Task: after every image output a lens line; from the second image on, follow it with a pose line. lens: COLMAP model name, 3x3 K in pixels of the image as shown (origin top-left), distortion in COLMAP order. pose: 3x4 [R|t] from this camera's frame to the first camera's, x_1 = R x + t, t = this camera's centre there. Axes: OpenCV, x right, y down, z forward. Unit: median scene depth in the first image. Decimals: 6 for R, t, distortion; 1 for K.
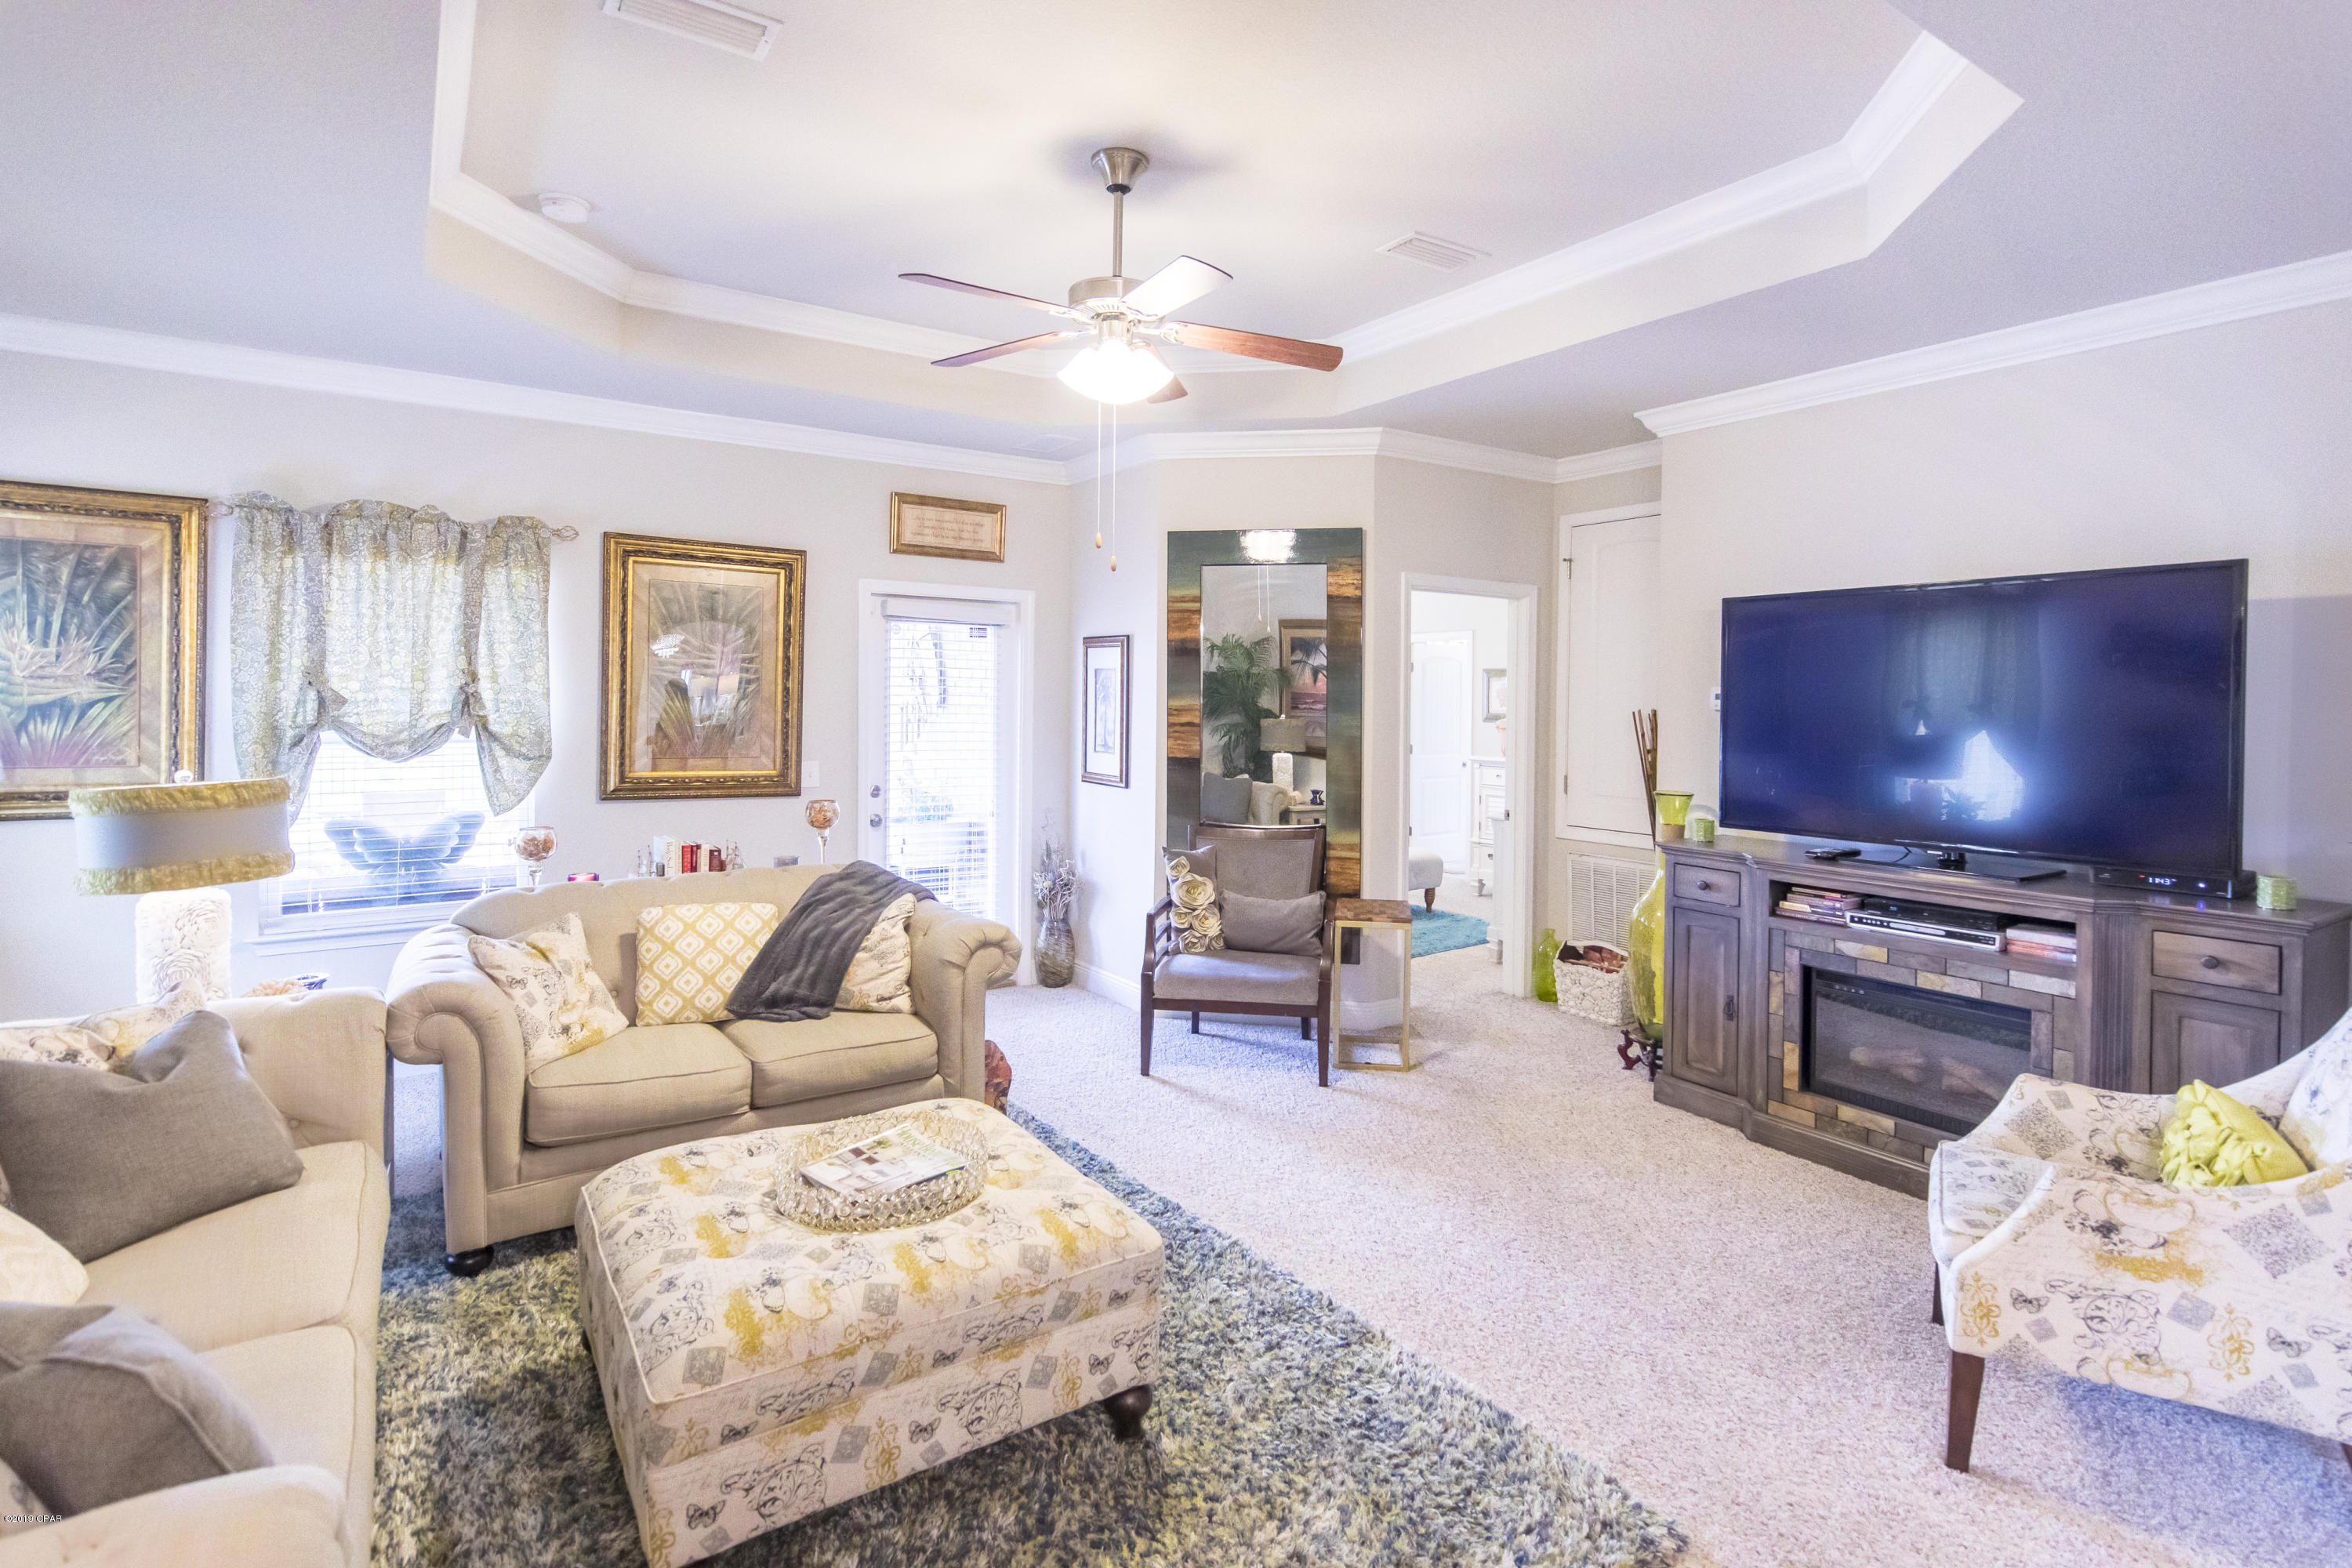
lens RADIAL K [[1129.9, 0, 1174.5], [0, 1129.9, 723.6], [0, 0, 1]] dist [0.003125, 0.000208]
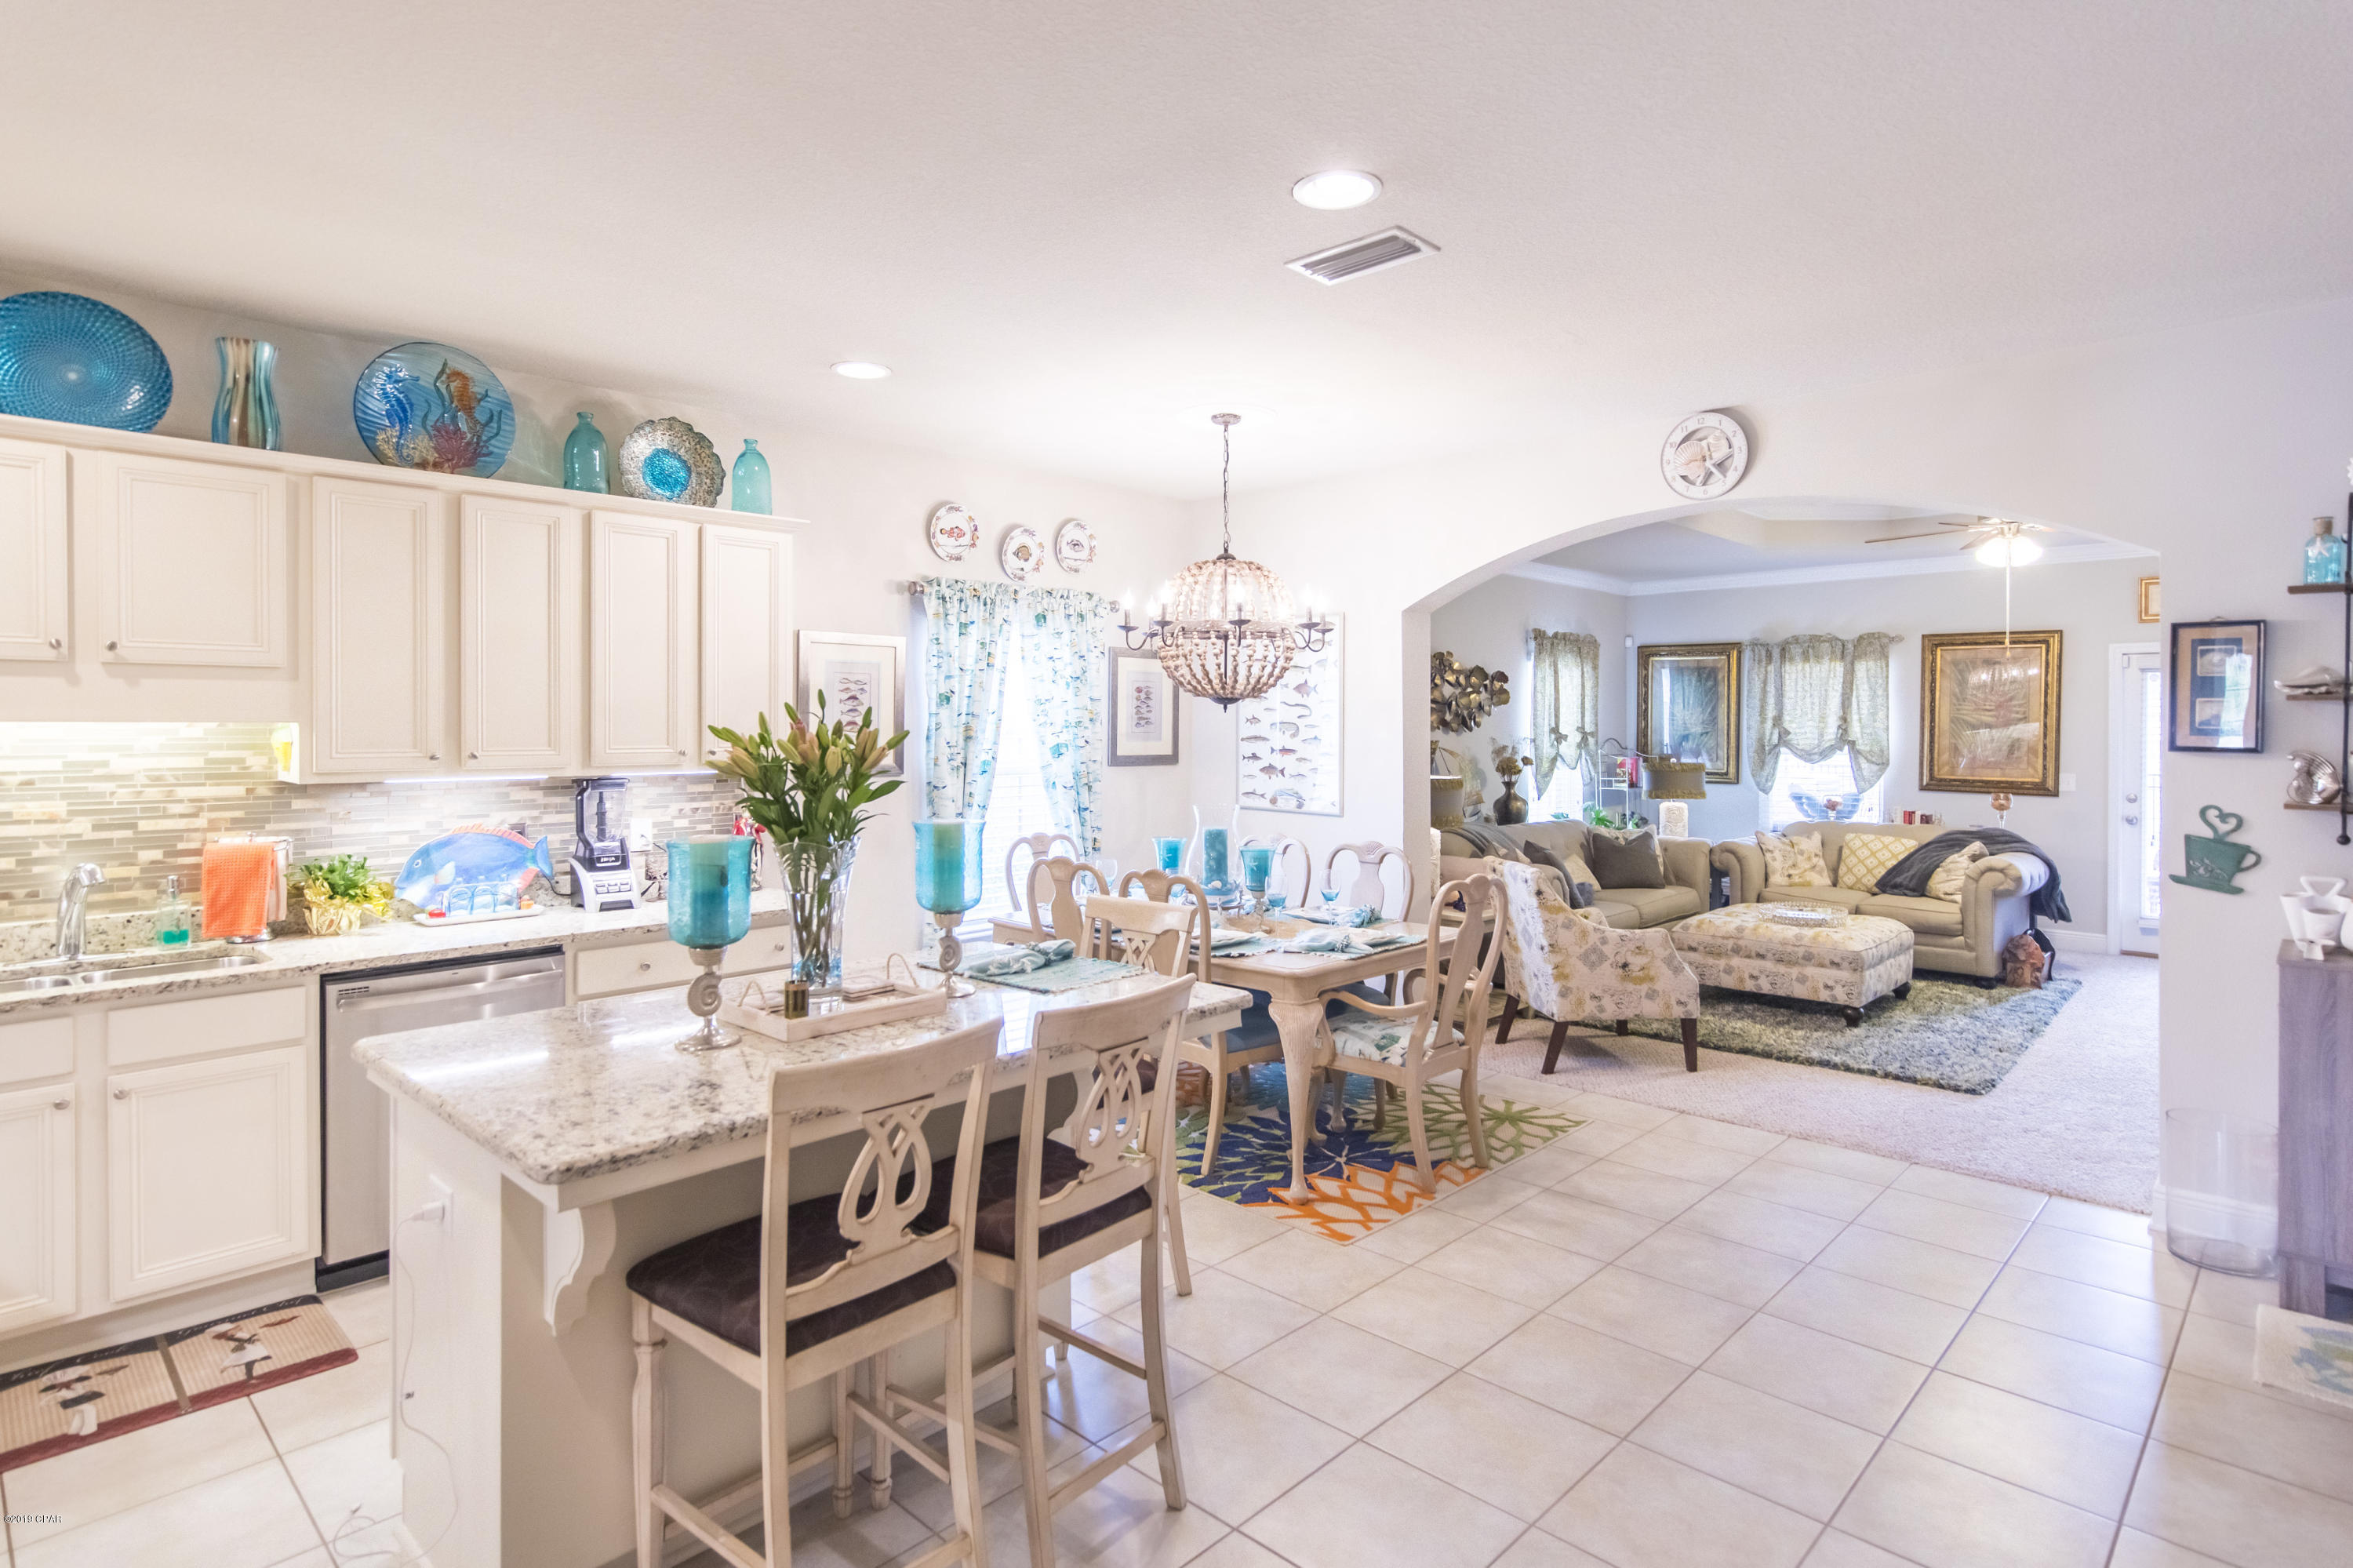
lens RADIAL K [[1238.3, 0, 1209.9], [0, 1238.3, 729.5], [0, 0, 1]] dist [0.013046, -0.005253]
pose [[0.222995, -0.003060, -0.974815, 1.242728], [-0.015790, 0.999853, -0.006750, 0.005832], [0.974692, 0.016898, 0.222914, -0.540215]]
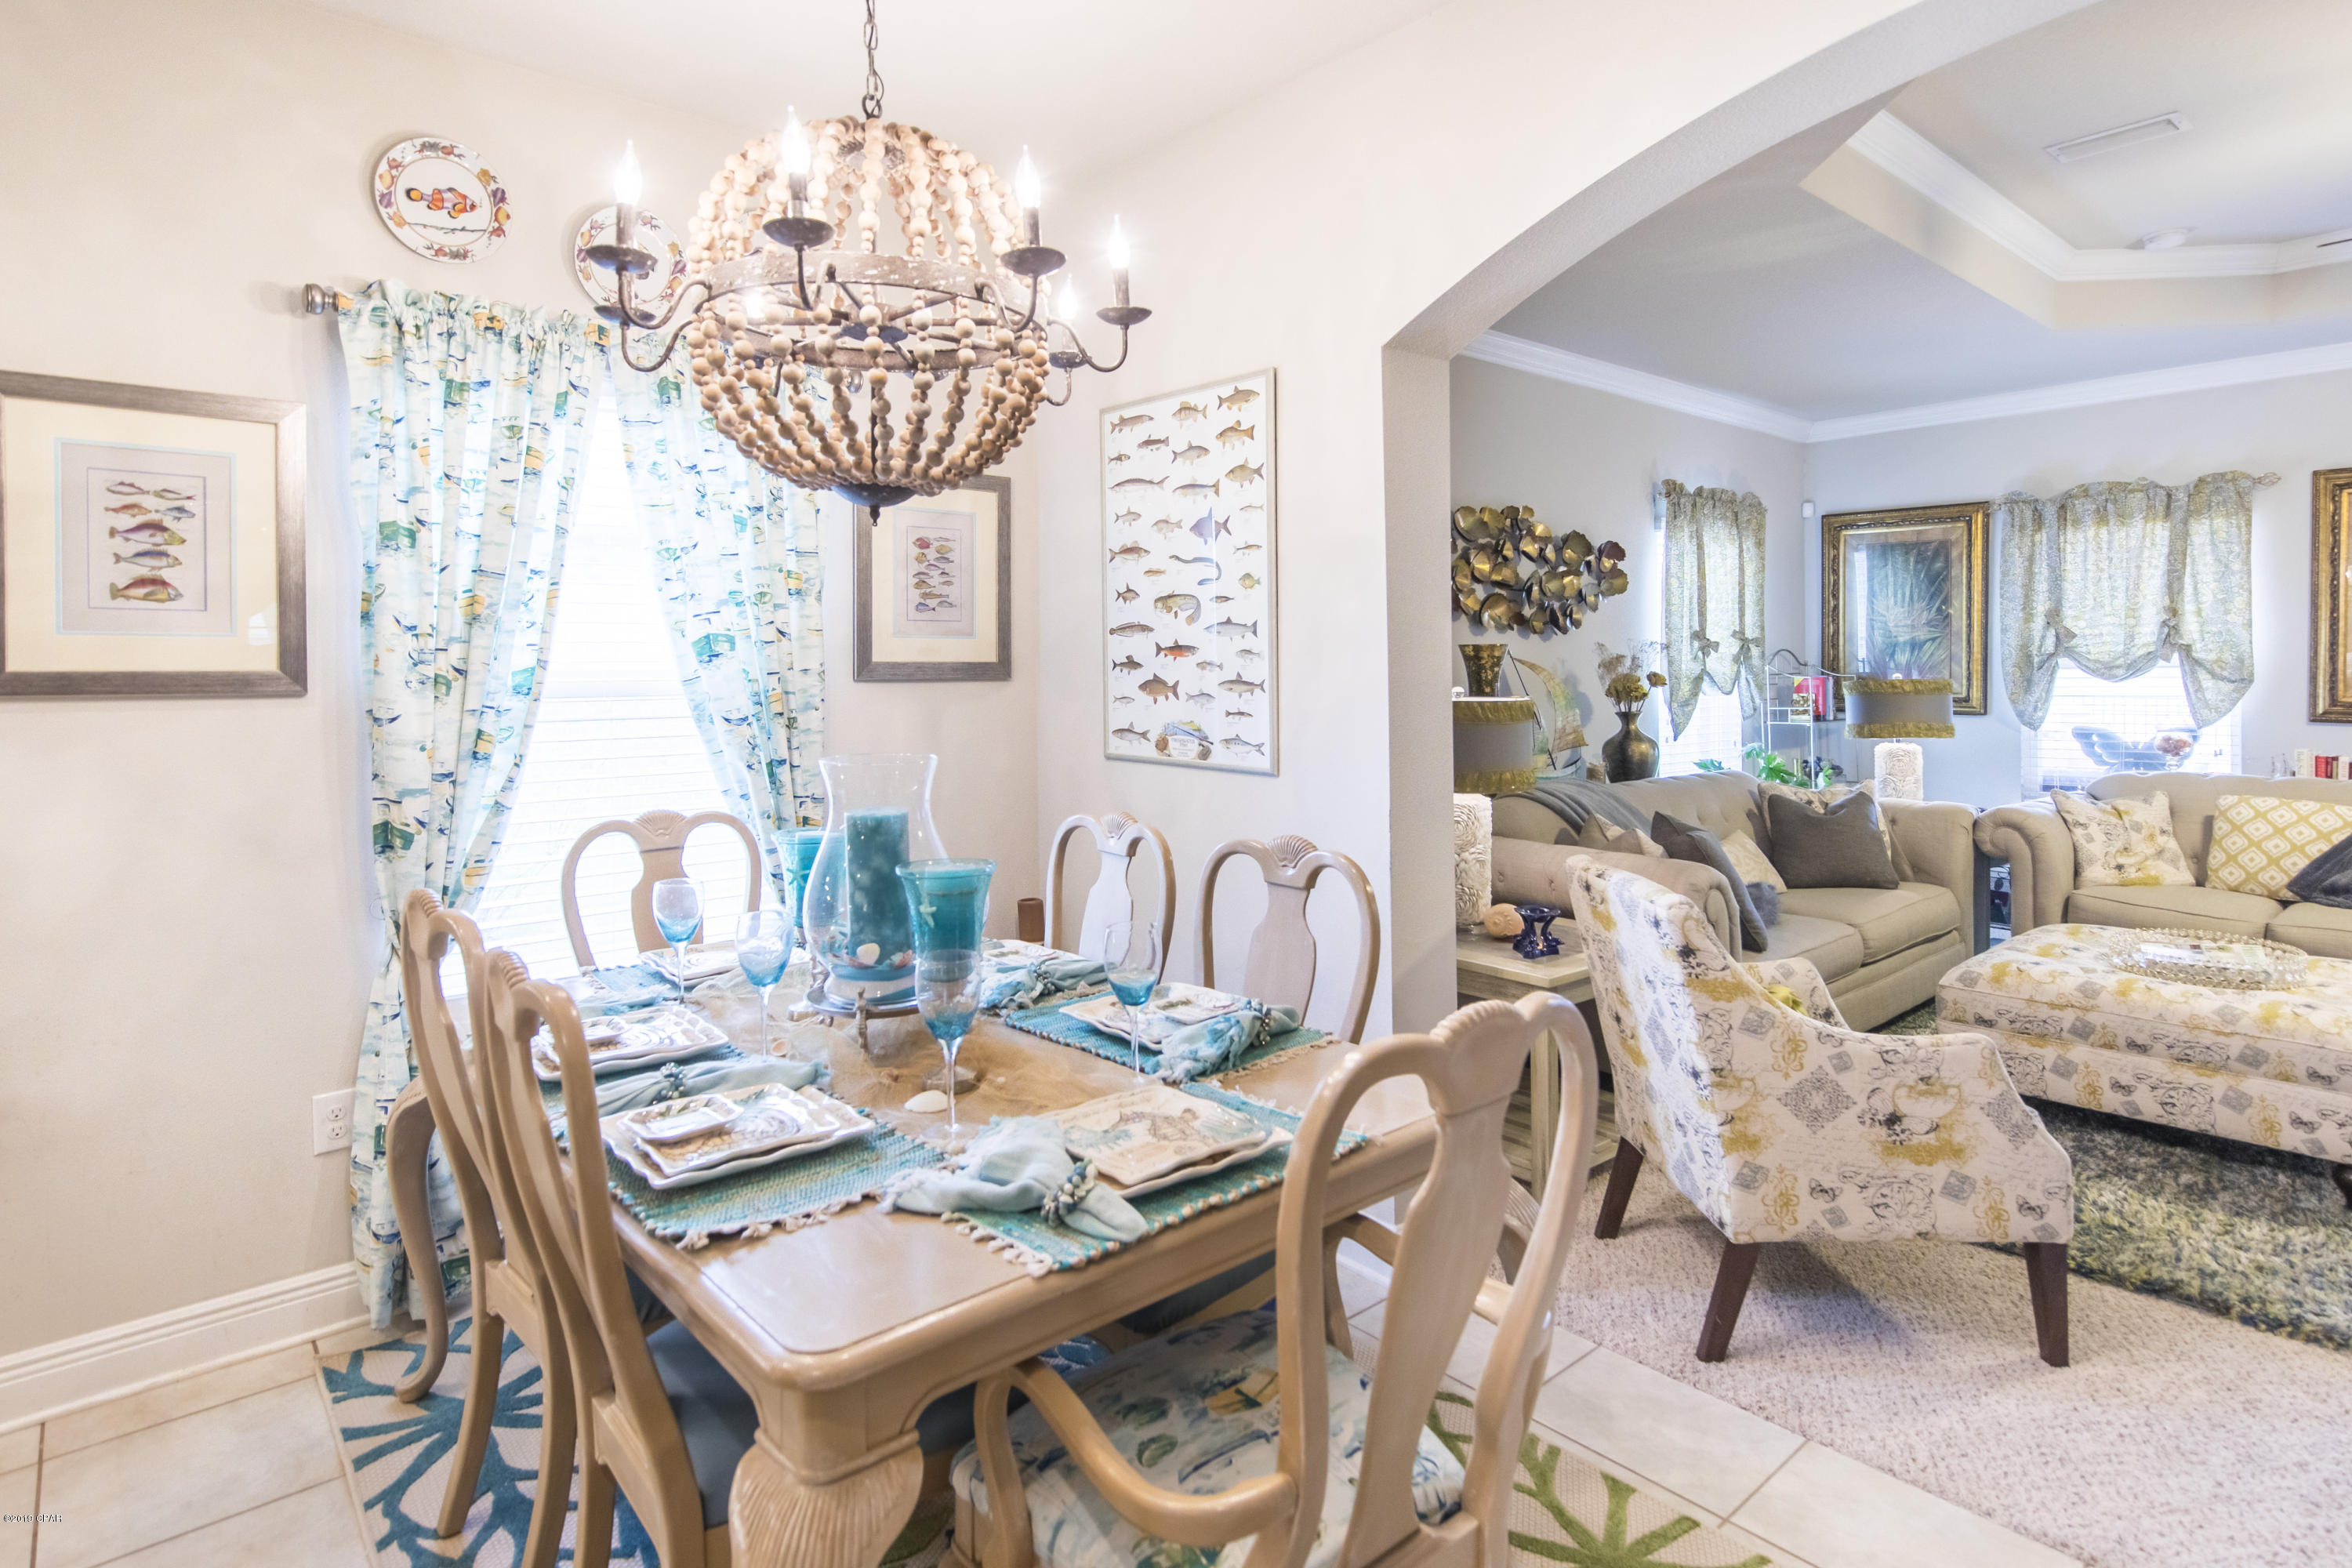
lens RADIAL K [[1237.7, 0, 1204.1], [0, 1237.7, 677.8], [0, 0, 1]] dist [0.013046, -0.005253]
pose [[0.125286, -0.000930, -0.992120, 0.600445], [-0.005703, 0.999982, -0.001658, 0.038518], [0.992104, 0.005866, 0.125278, -0.208792]]
